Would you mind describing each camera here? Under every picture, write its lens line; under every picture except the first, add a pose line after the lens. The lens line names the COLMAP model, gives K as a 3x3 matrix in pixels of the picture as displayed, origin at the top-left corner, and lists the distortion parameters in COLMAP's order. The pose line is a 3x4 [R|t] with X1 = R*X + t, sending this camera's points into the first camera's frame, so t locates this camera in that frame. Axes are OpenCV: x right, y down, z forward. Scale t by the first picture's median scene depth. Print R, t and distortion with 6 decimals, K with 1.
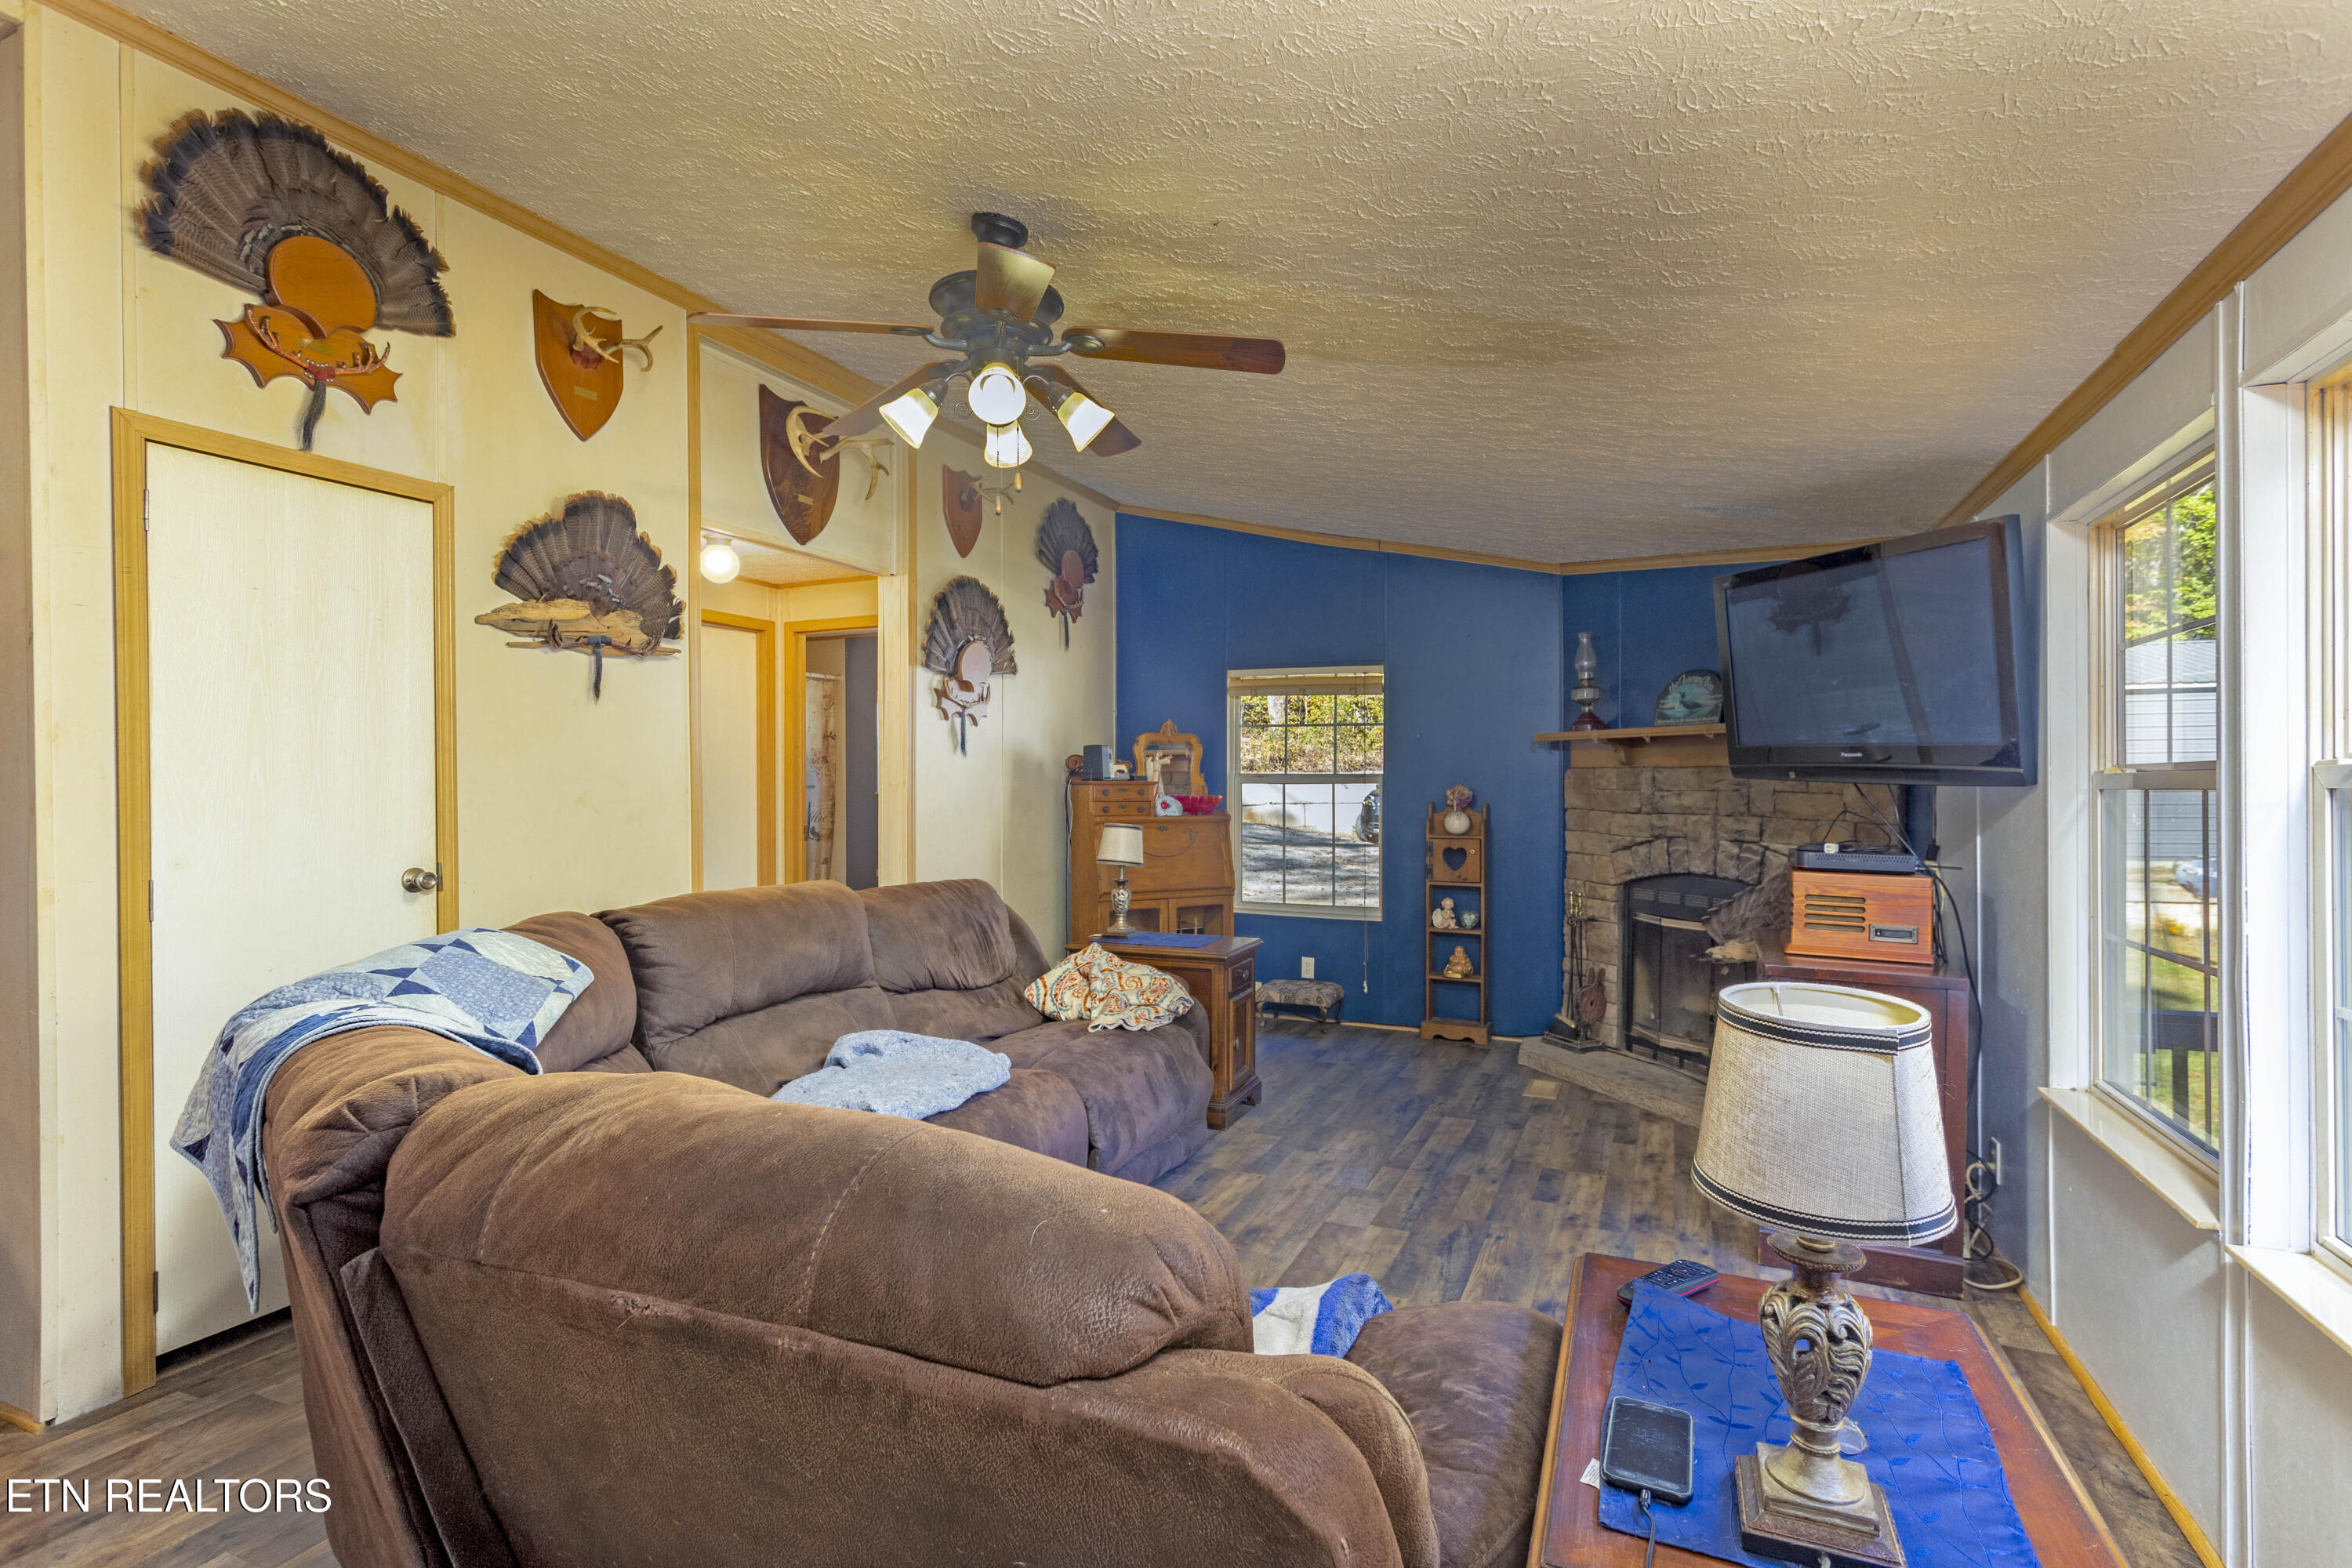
lens RADIAL K [[1143.5, 0, 1172.1], [0, 1143.5, 783.7], [0, 0, 1]] dist [-0.002228, -0.000157]
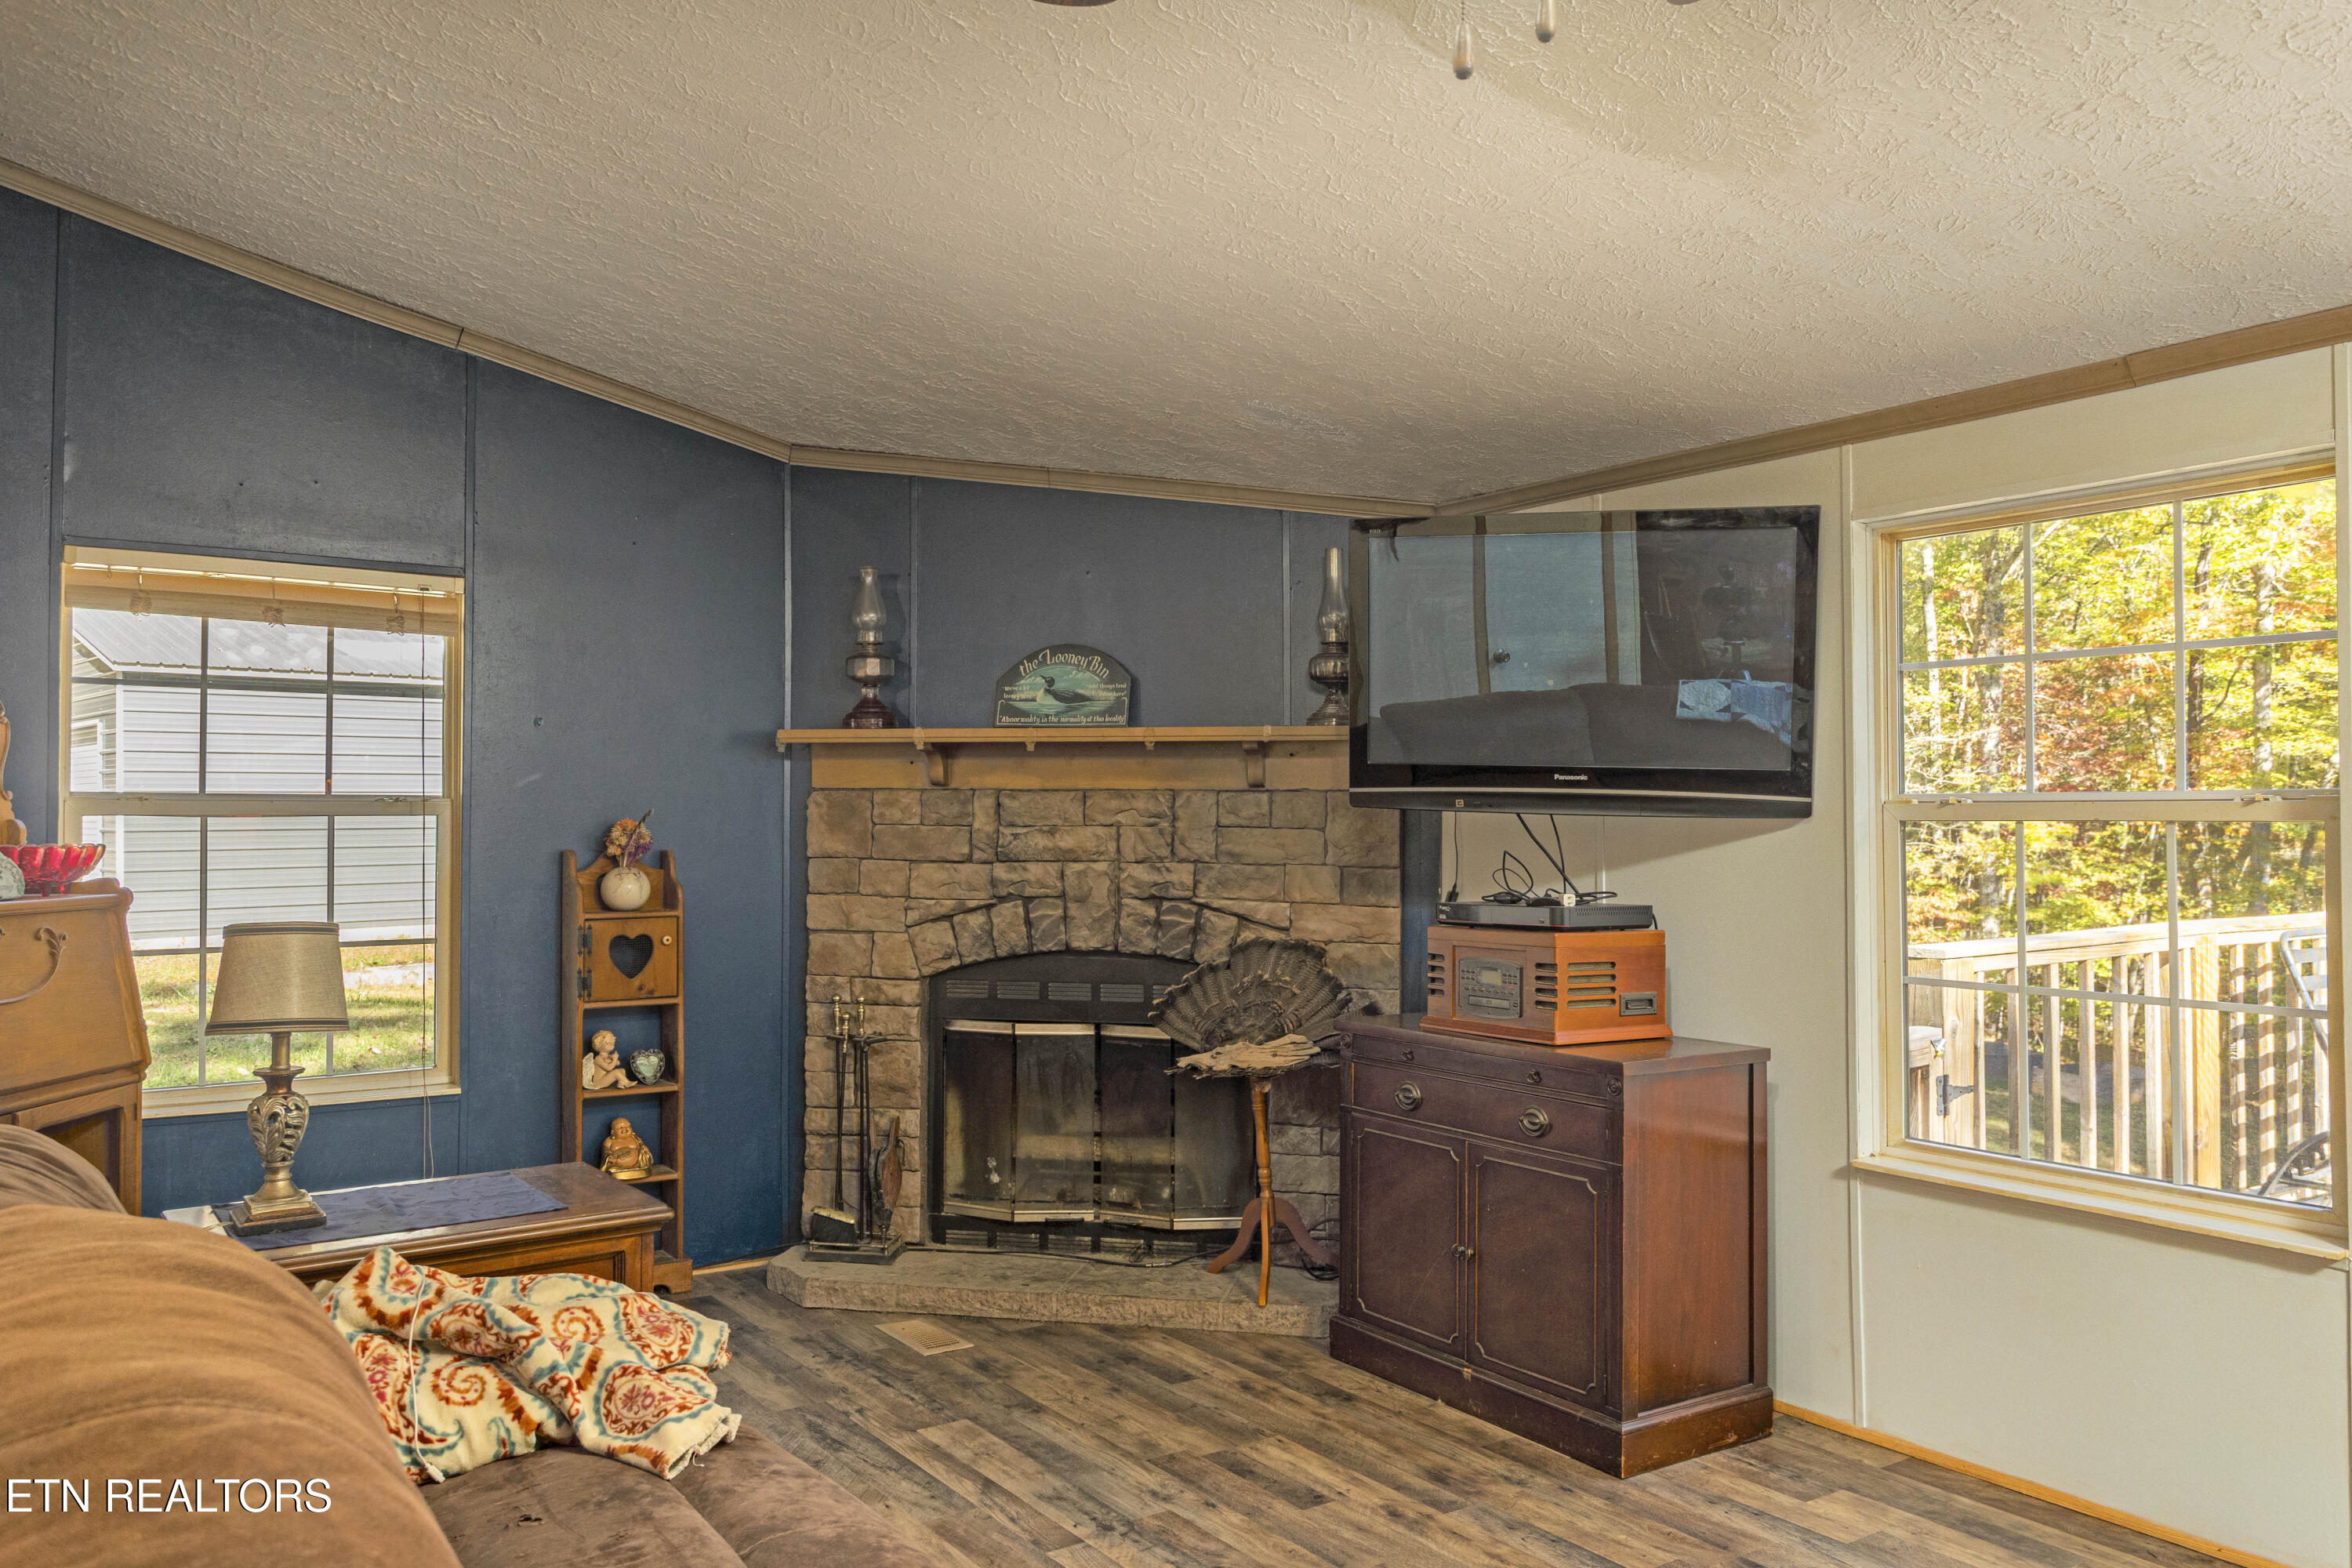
lens RADIAL K [[1693.6, 0, 1174.4], [0, 1693.6, 786.1], [0, 0, 1]] dist [-0.004667, -0.000338]
pose [[0.515582, 0.013483, 0.856734, -0.357899], [0.001445, 0.999861, -0.016605, -0.000521], [-0.856839, 0.009800, 0.515491, 0.440229]]
